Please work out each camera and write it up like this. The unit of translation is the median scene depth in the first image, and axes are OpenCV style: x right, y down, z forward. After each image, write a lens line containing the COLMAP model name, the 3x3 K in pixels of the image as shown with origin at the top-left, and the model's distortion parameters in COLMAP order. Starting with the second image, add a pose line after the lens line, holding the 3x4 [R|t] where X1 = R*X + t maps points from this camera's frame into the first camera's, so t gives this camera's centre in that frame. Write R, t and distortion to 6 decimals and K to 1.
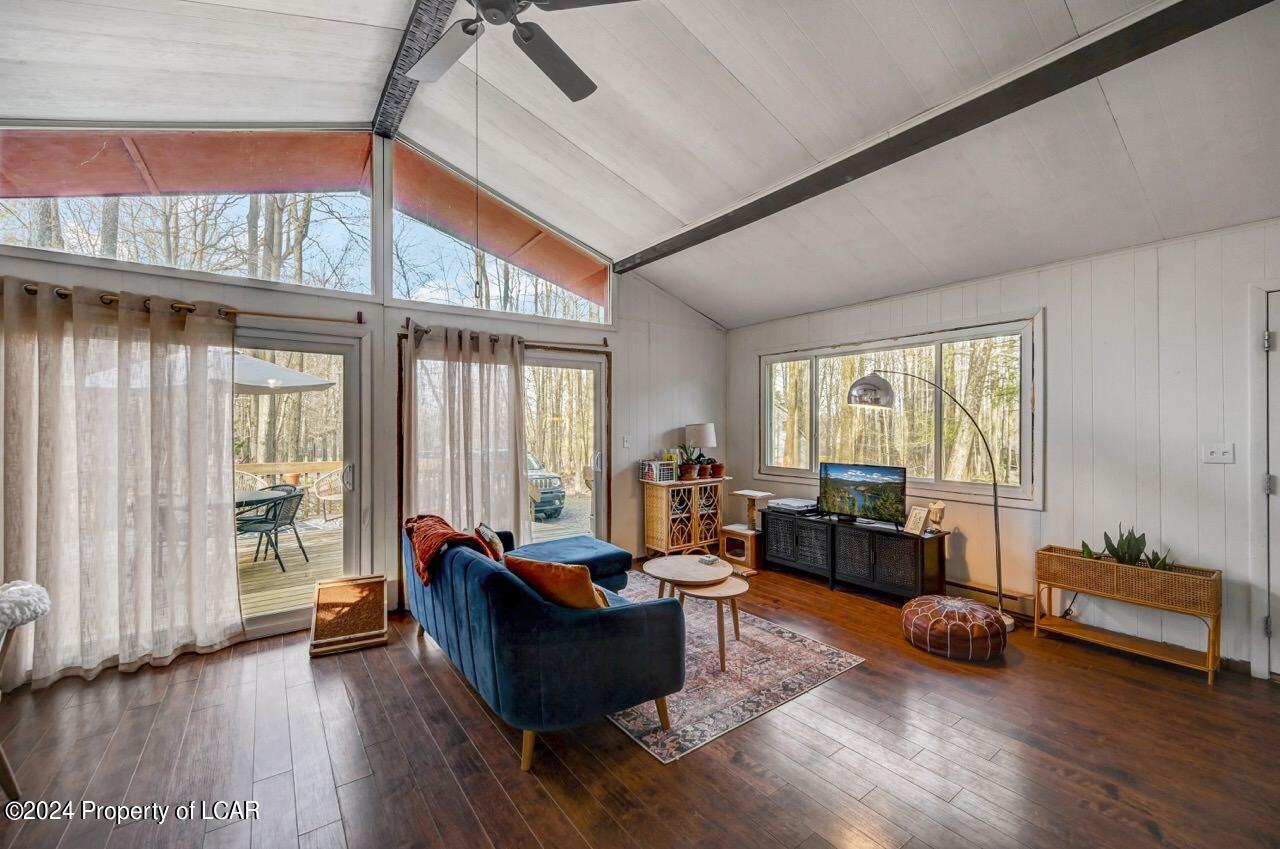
lens RADIAL K [[513.4, 0, 643.1], [0, 513.4, 430.5], [0, 0, 1]] dist [-0.000740, -0.000072]
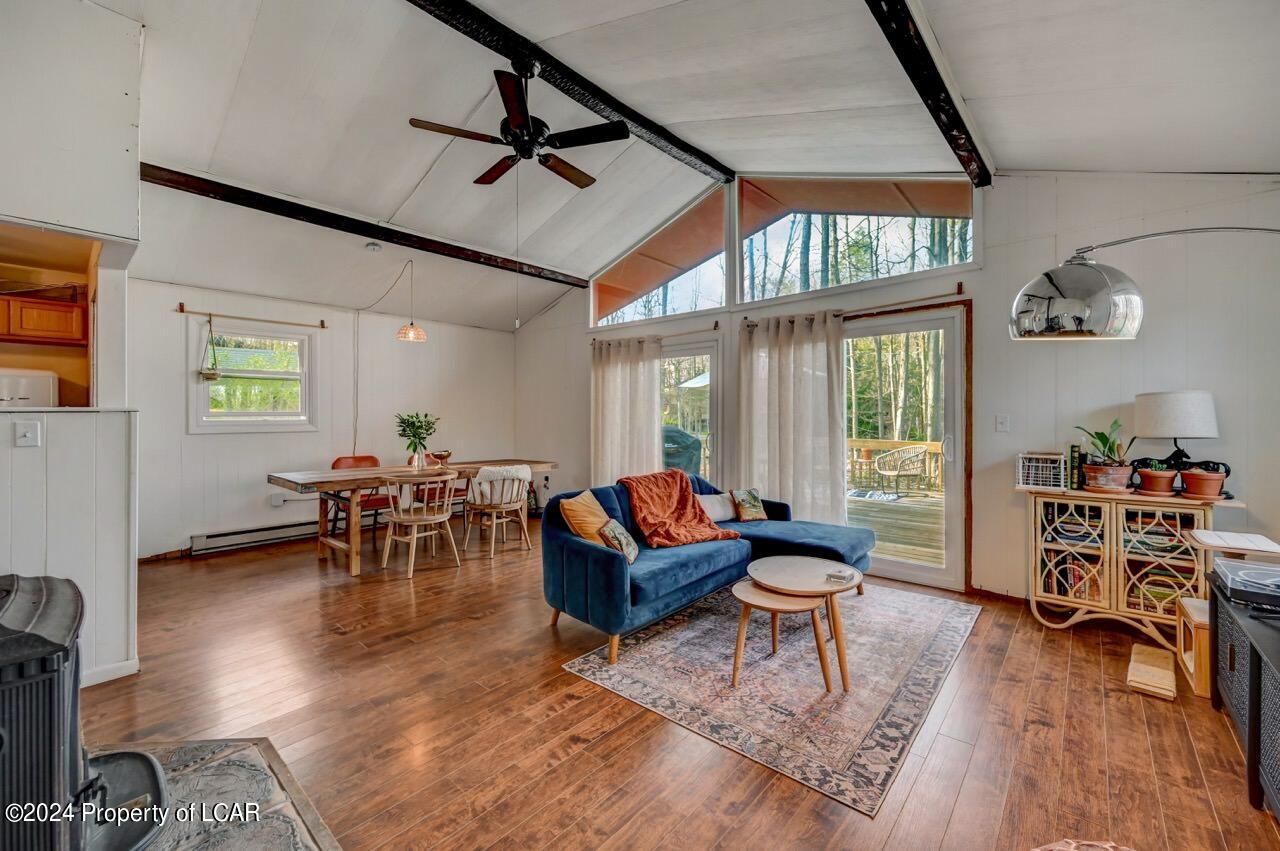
lens RADIAL K [[510.2, 0, 644.2], [0, 510.2, 421.0], [0, 0, 1]] dist [-0.000339, -0.000010]
pose [[0.214022, 0.012880, -0.976744, 0.612292], [-0.006284, 0.999911, 0.011809, 0.016041], [0.976809, 0.003610, 0.214084, 0.438528]]
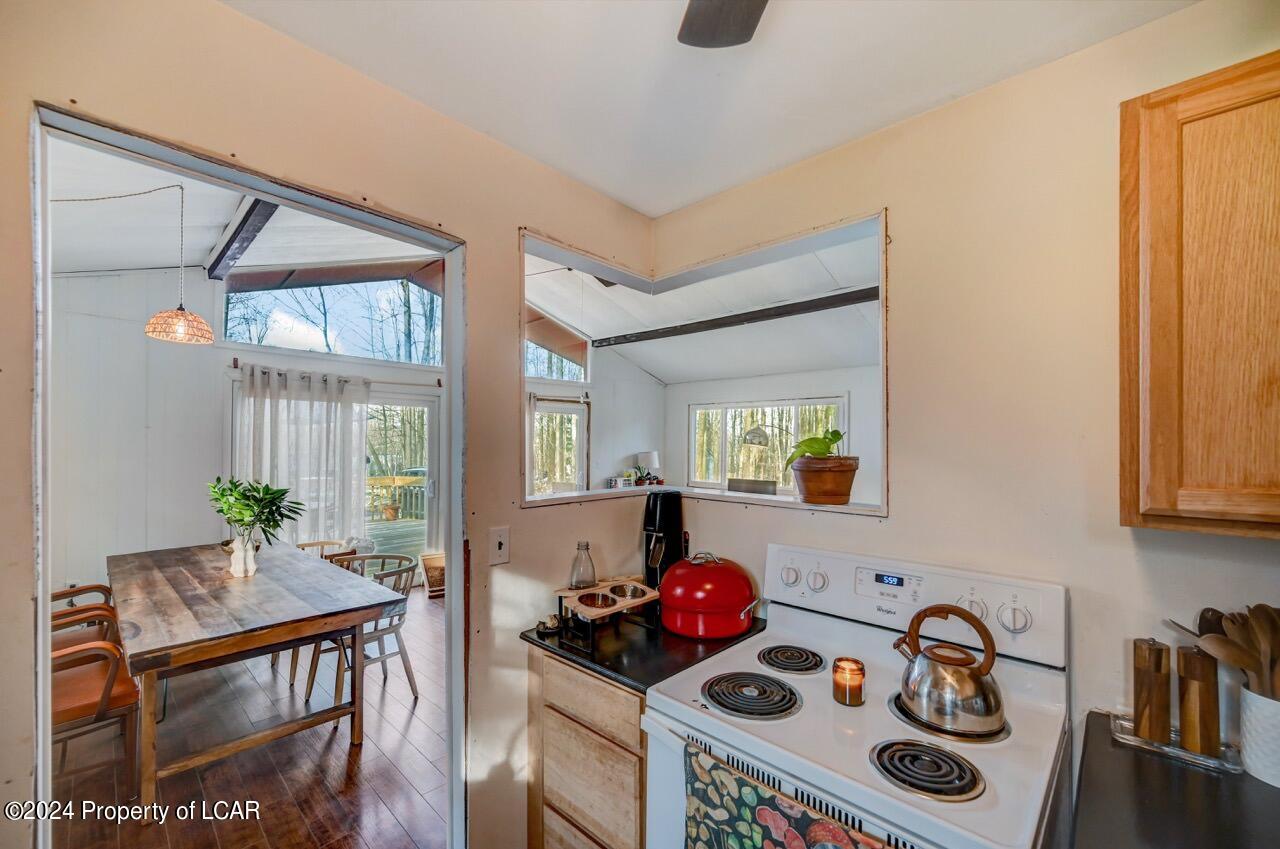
lens RADIAL K [[519.4, 0, 645.3], [0, 519.4, 444.5], [0, 0, 1]] dist [0.000540, 0.000172]
pose [[0.983979, 0.009617, 0.178026, -0.188863], [-0.008470, 0.999938, -0.007200, -0.026726], [-0.178084, 0.005577, 0.983999, -0.513715]]
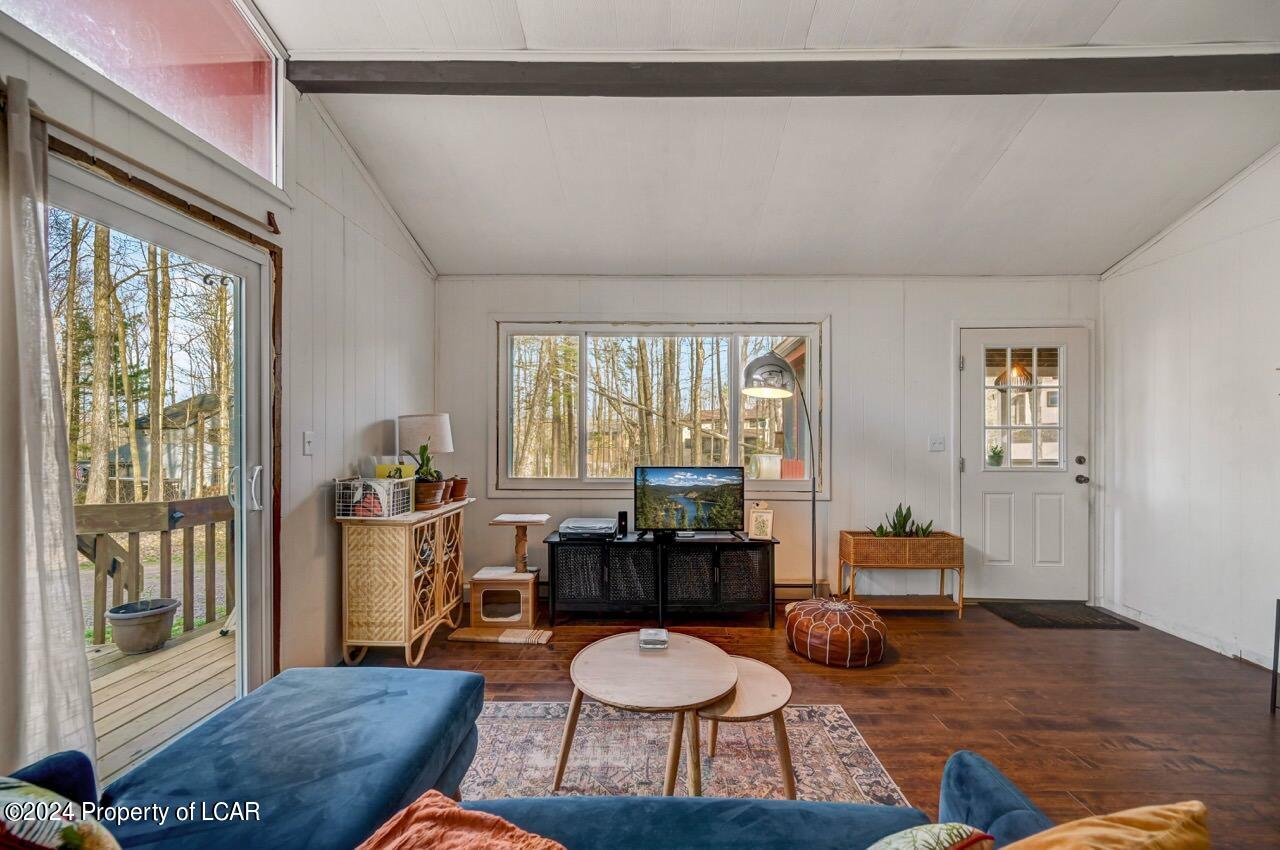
lens RADIAL K [[516.3, 0, 651.7], [0, 516.3, 440.7], [0, 0, 1]] dist [-0.000077, -0.000234]
pose [[0.601263, 0.001022, 0.799050, -0.261049], [0.001948, 0.999994, -0.002745, 0.024803], [-0.799049, 0.003207, 0.601258, 0.508632]]
